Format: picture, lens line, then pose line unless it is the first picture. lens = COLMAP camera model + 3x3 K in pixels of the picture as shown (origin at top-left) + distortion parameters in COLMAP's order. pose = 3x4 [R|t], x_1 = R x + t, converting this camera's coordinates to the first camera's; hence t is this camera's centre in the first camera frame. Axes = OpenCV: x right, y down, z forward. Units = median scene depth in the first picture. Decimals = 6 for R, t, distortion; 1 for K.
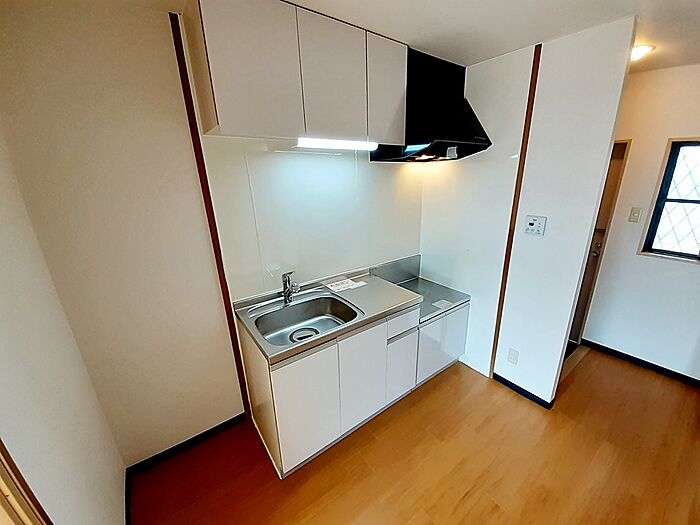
lens RADIAL K [[287.3, 0, 351.4], [0, 287.3, 261.7], [0, 0, 1]] dist [-0.004830, -0.003937]
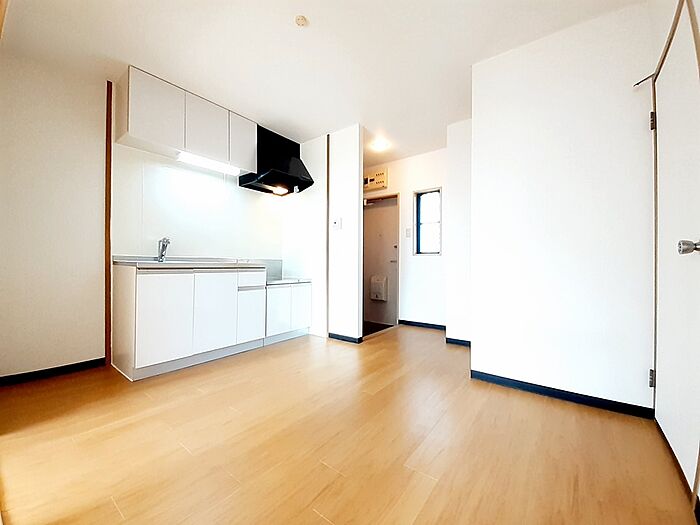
lens RADIAL K [[287.3, 0, 364.1], [0, 287.3, 260.0], [0, 0, 1]] dist [-0.004830, -0.003937]
pose [[0.954721, 0.026247, 0.296343, 0.278125], [0.077642, 0.939599, -0.333356, 0.625269], [-0.287193, 0.341271, 0.895016, -0.468867]]
